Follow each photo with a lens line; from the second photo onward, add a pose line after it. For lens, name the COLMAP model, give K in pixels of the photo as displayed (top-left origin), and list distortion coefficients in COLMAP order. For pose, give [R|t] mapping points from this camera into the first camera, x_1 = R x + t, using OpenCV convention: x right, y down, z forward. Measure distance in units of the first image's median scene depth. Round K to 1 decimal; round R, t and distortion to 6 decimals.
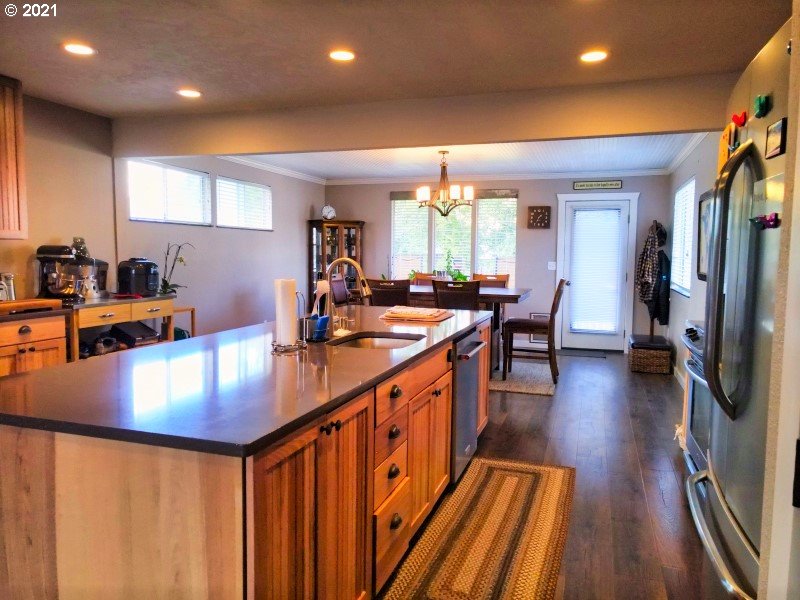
lens RADIAL K [[586.3, 0, 396.0], [0, 586.3, 298.8], [0, 0, 1]] dist [0.007980, 0.004344]
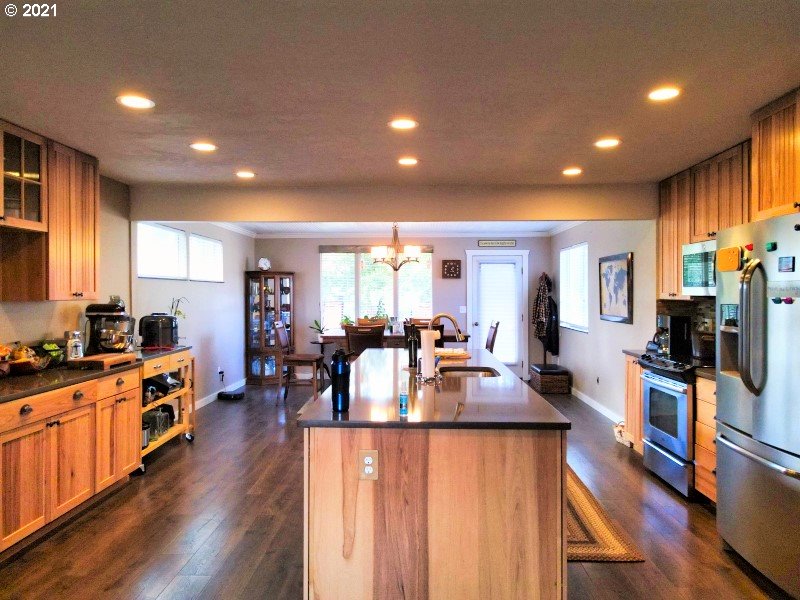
lens RADIAL K [[586.3, 0, 396.0], [0, 586.3, 298.8], [0, 0, 1]] dist [0.007980, 0.004344]
pose [[0.958439, -0.015247, 0.284890, -0.212014], [0.034936, 0.997328, -0.064158, -0.006700], [-0.283150, 0.071444, 0.956411, -0.105641]]
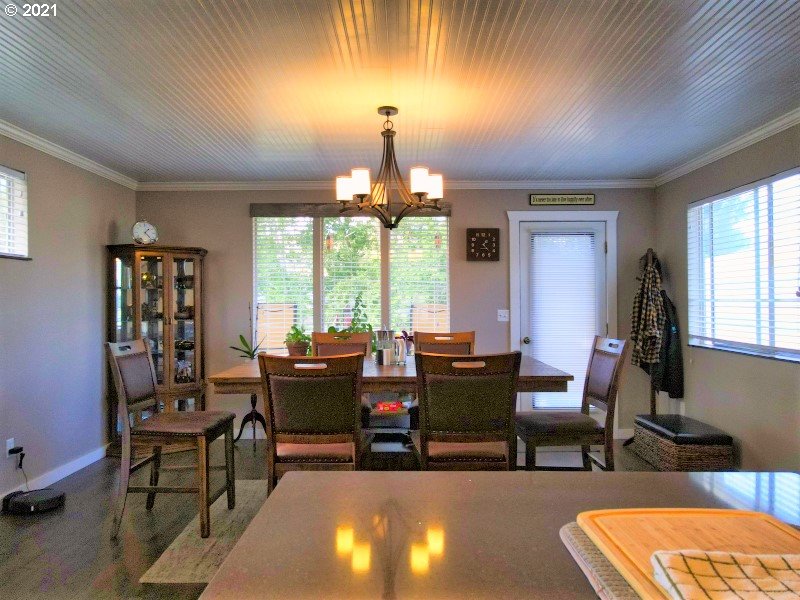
lens RADIAL K [[586.3, 0, 396.0], [0, 586.3, 298.8], [0, 0, 1]] dist [0.007980, 0.004344]
pose [[0.949321, -0.012621, 0.314055, -0.068062], [0.039113, 0.996171, -0.078195, -0.028329], [-0.311865, 0.086516, 0.946179, 0.410800]]
